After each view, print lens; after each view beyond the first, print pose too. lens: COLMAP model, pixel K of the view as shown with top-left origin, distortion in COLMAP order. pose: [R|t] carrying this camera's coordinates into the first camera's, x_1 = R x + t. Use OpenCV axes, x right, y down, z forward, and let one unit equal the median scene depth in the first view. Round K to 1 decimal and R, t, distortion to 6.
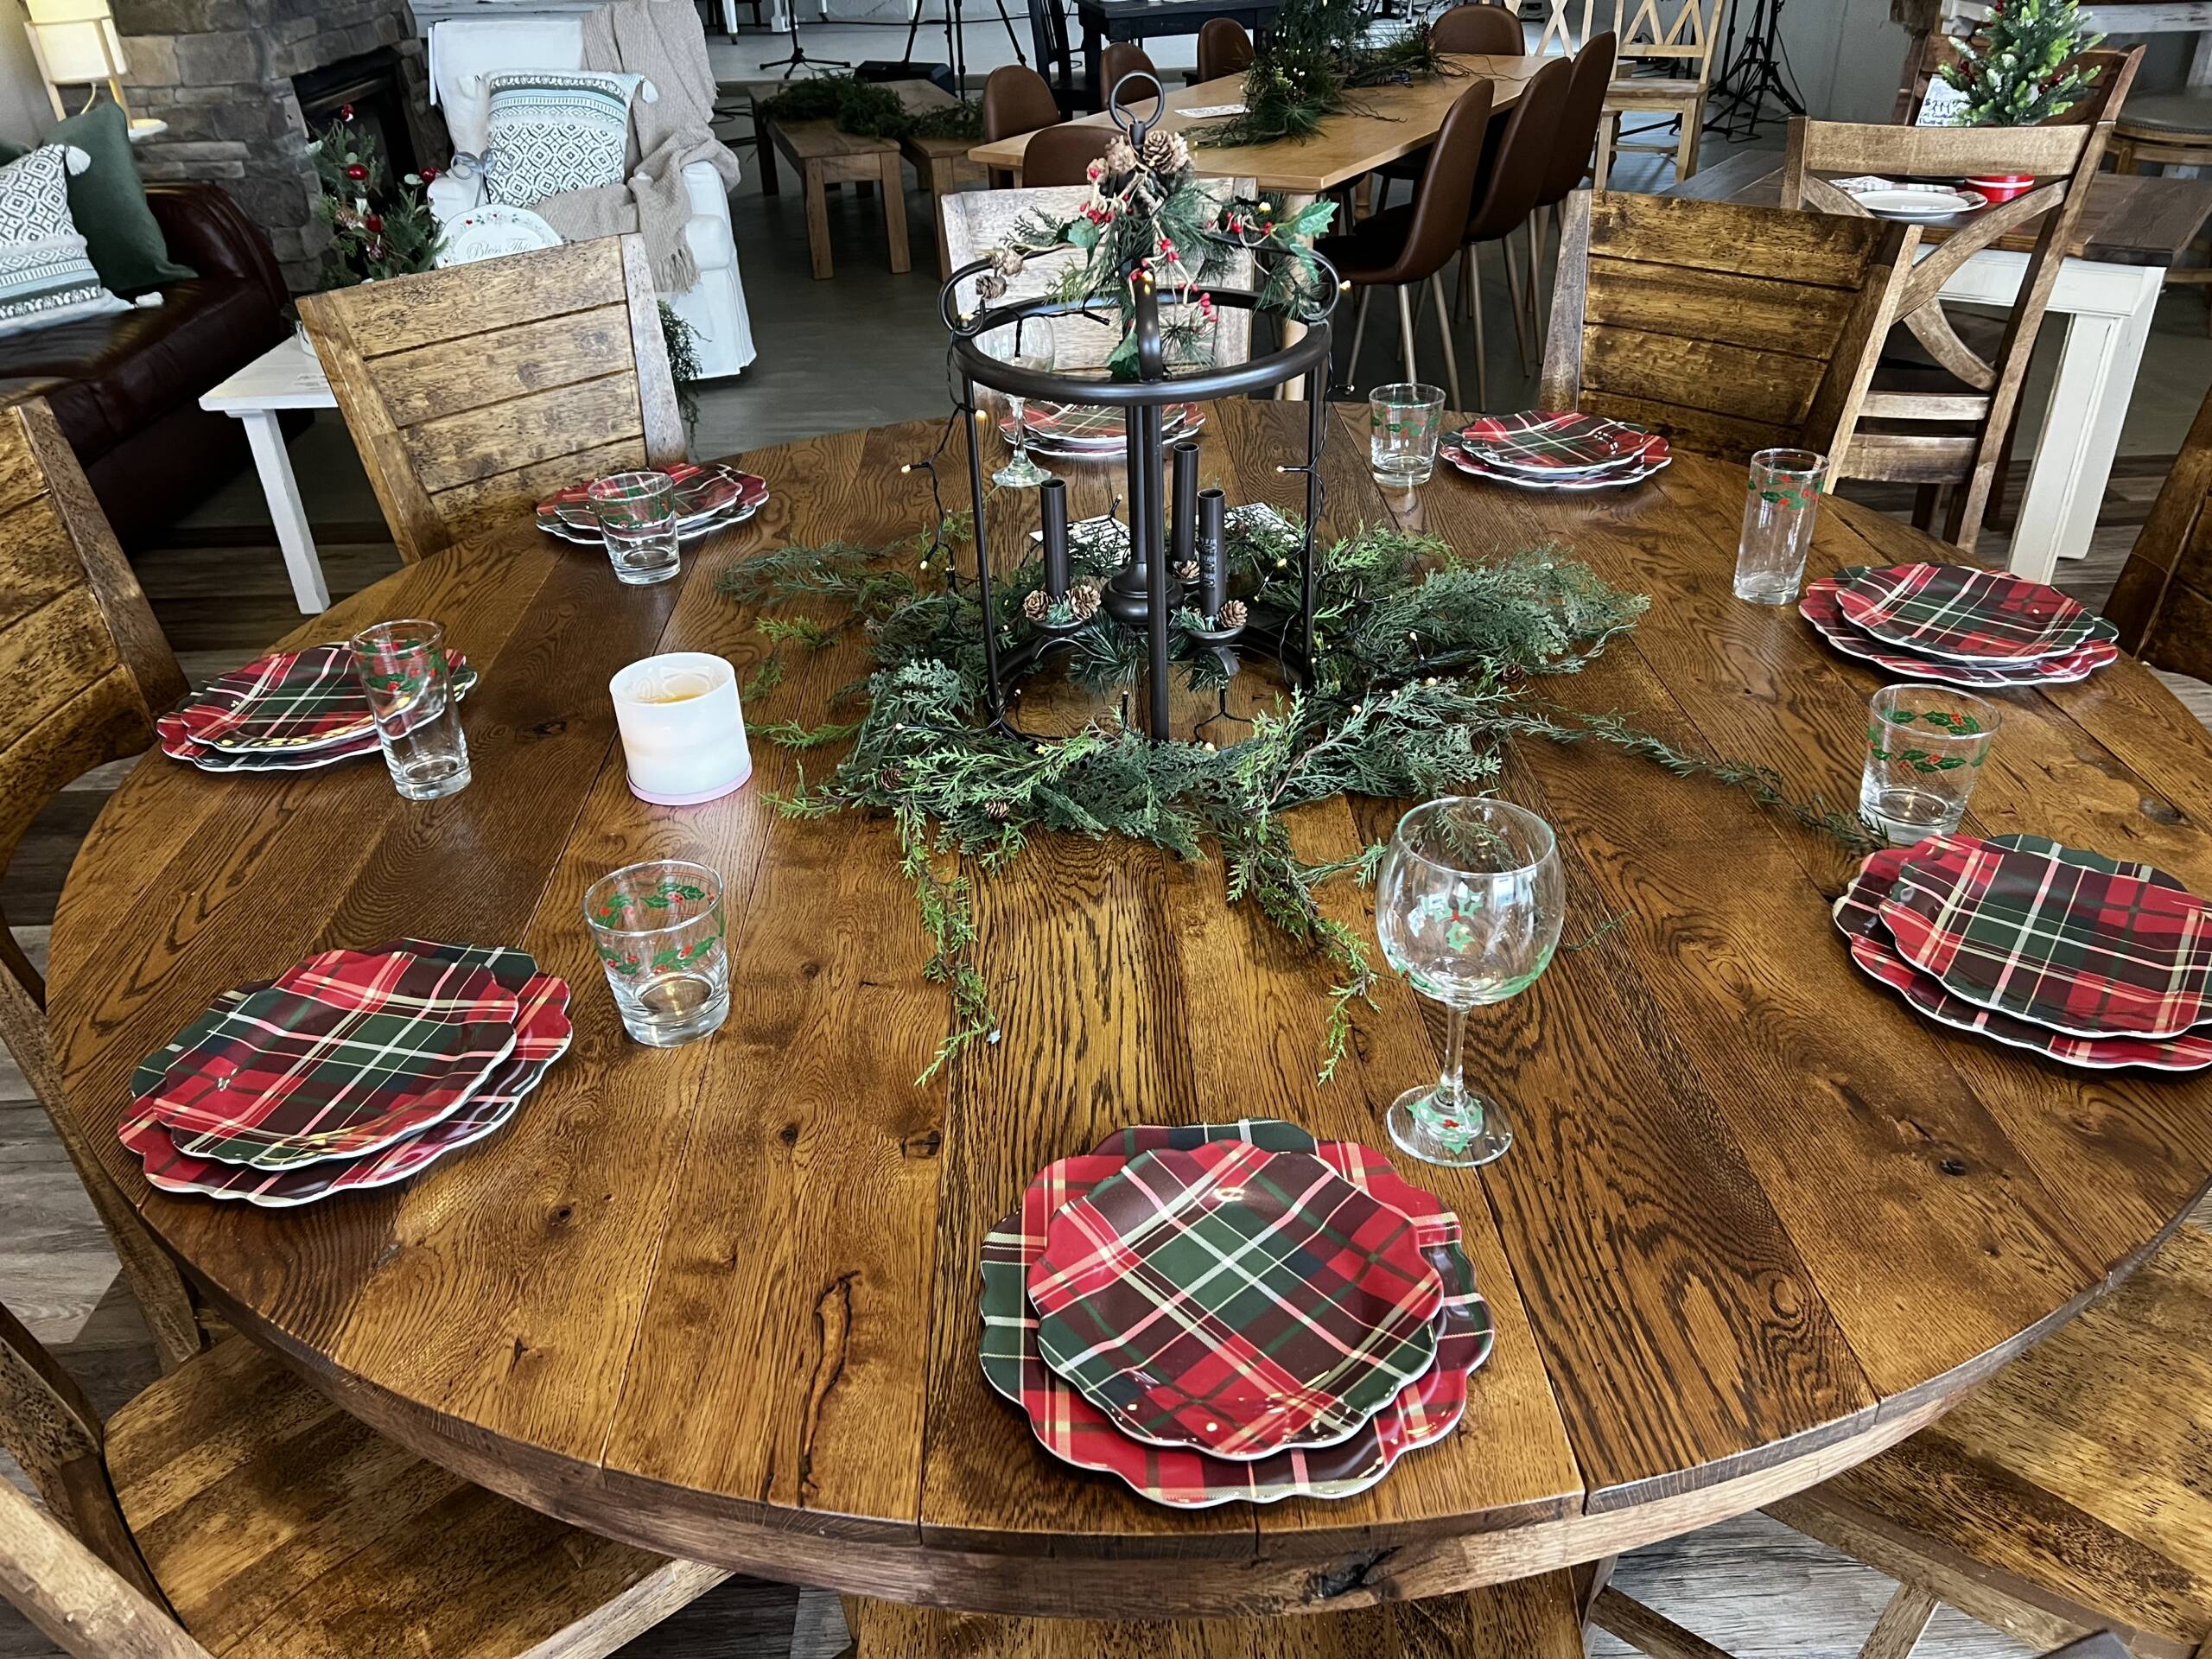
lens RADIAL K [[1637.3, 0, 1106.0], [0, 1637.3, 829.5], [0, 0, 1]] dist [0.027780, -0.034522]
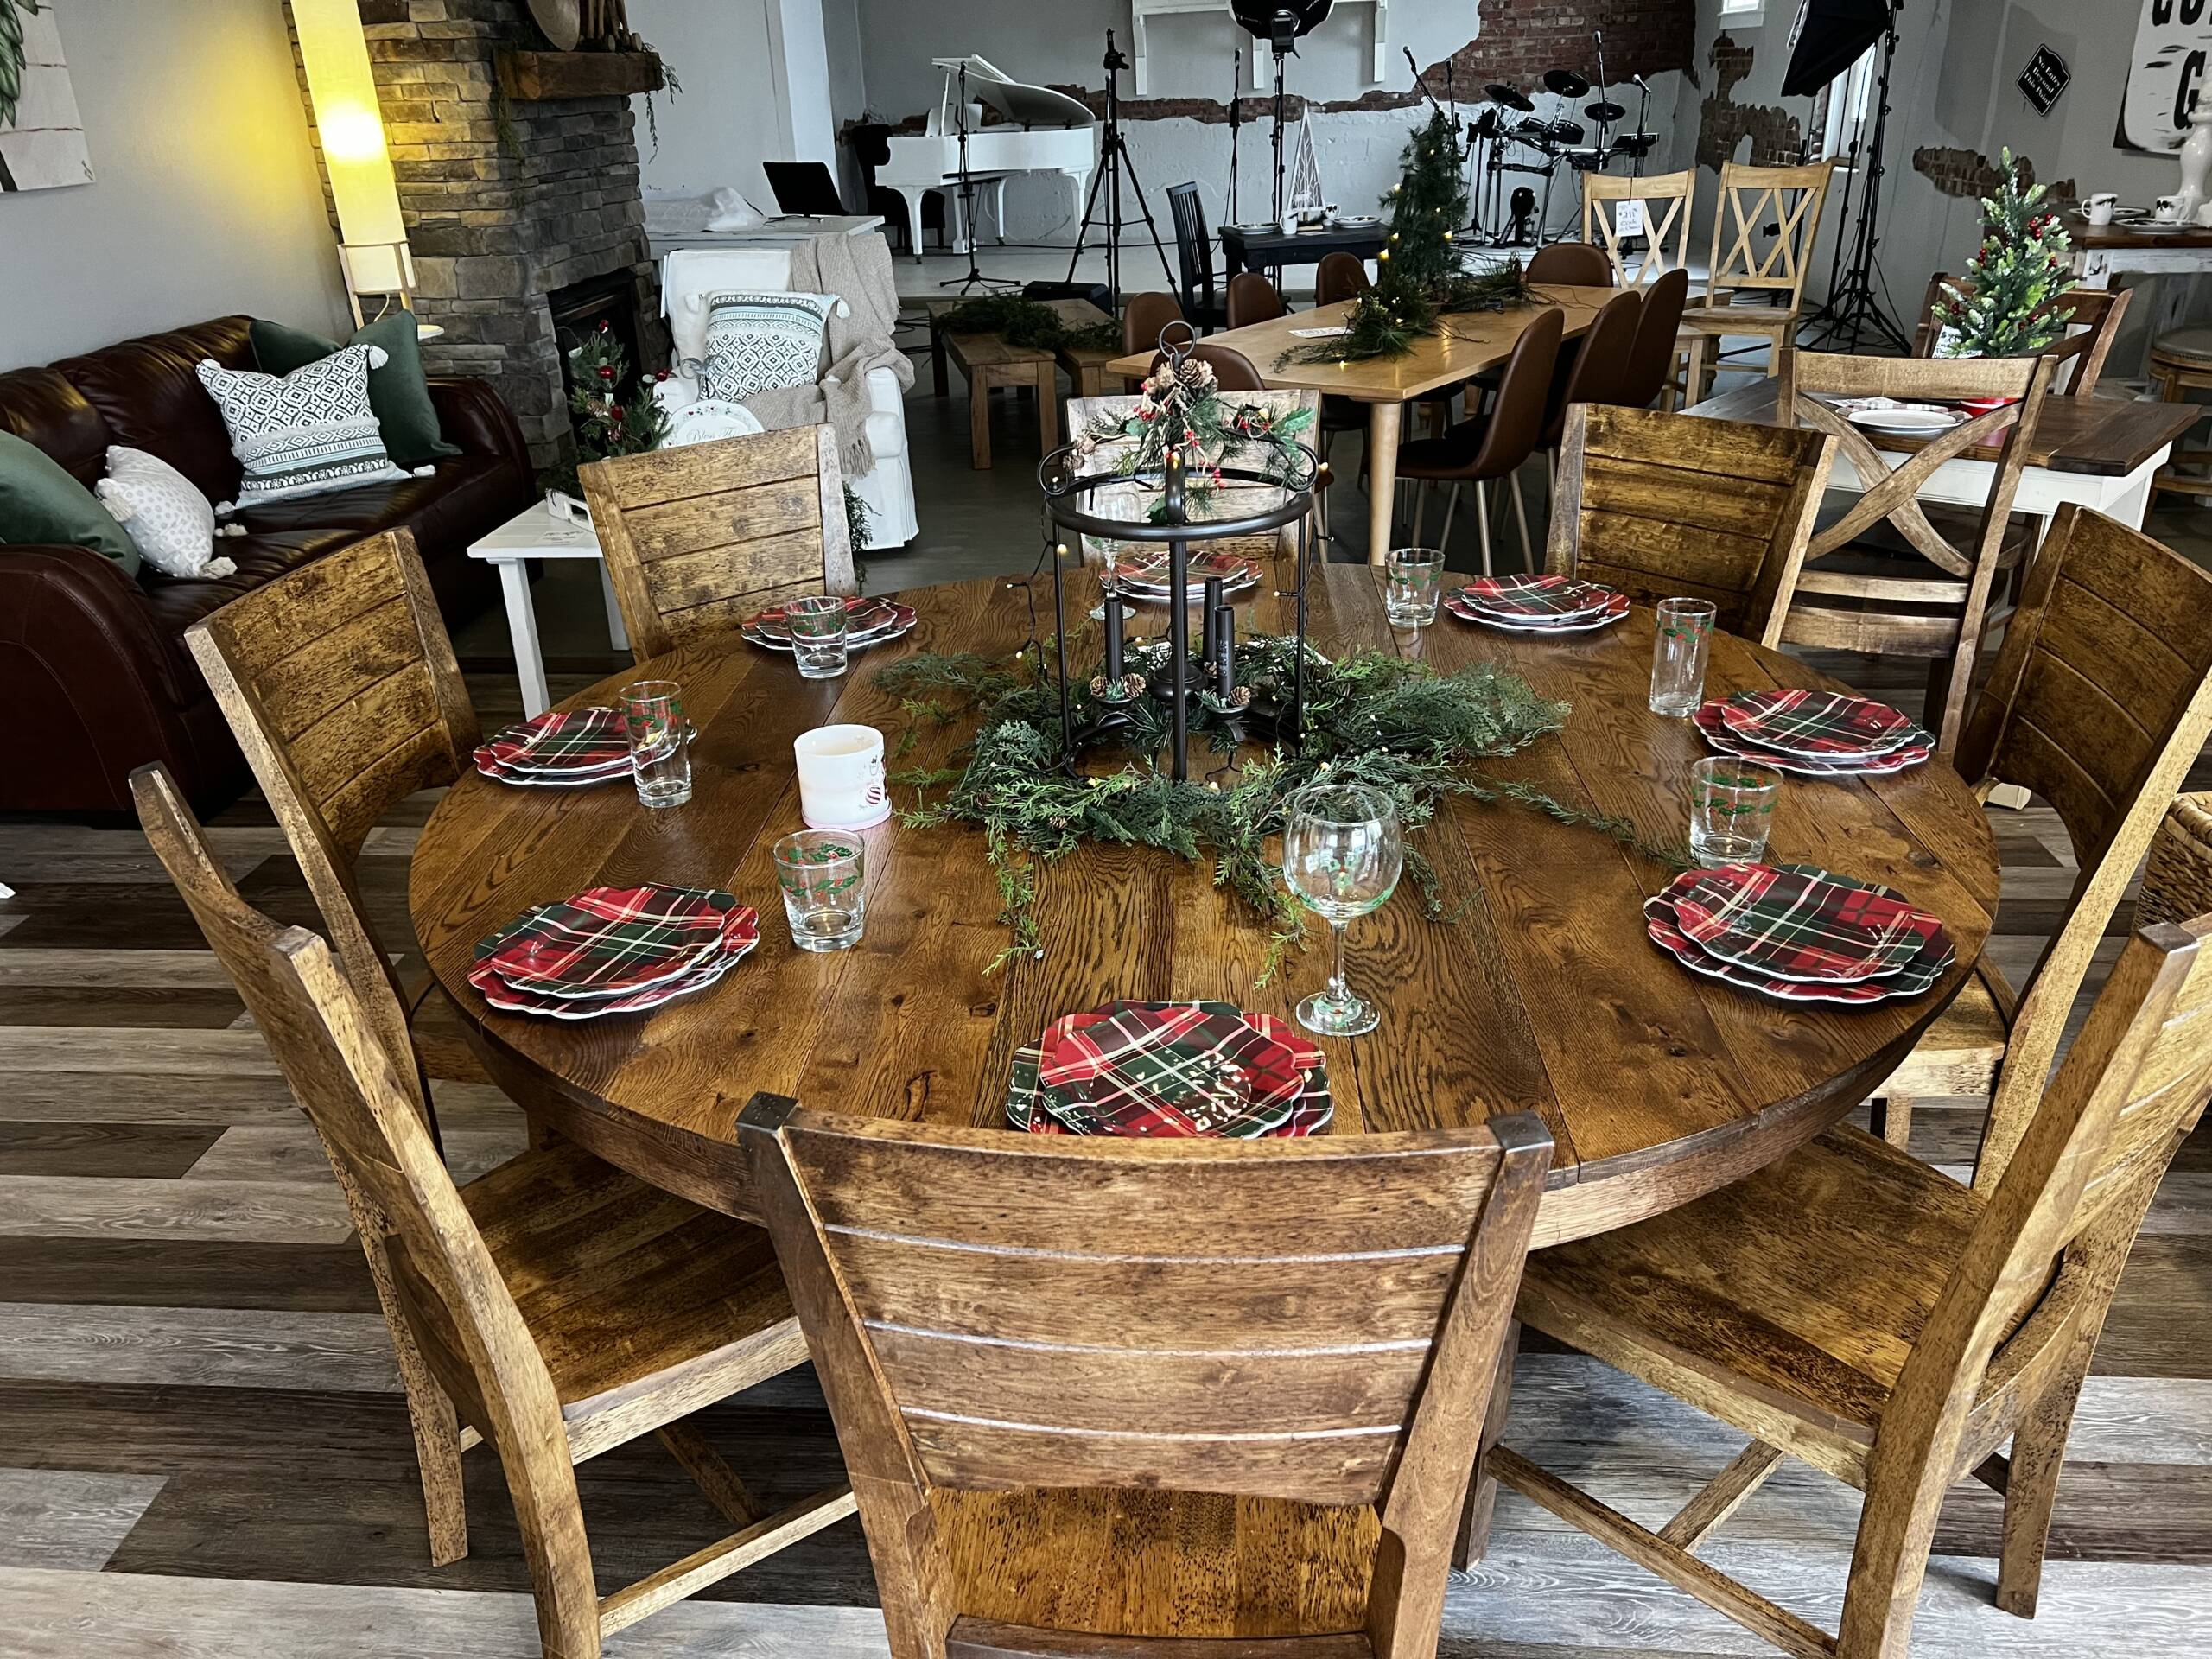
lens RADIAL K [[1615.9, 0, 1106.0], [0, 1615.9, 829.5], [0, 0, 1]] dist [0.051014, -0.088884]
pose [[0.995575, 0.040083, -0.084990, 0.072526], [-0.049102, 0.993064, -0.106828, 0.110350], [0.080119, 0.110529, 0.990638, -0.290878]]
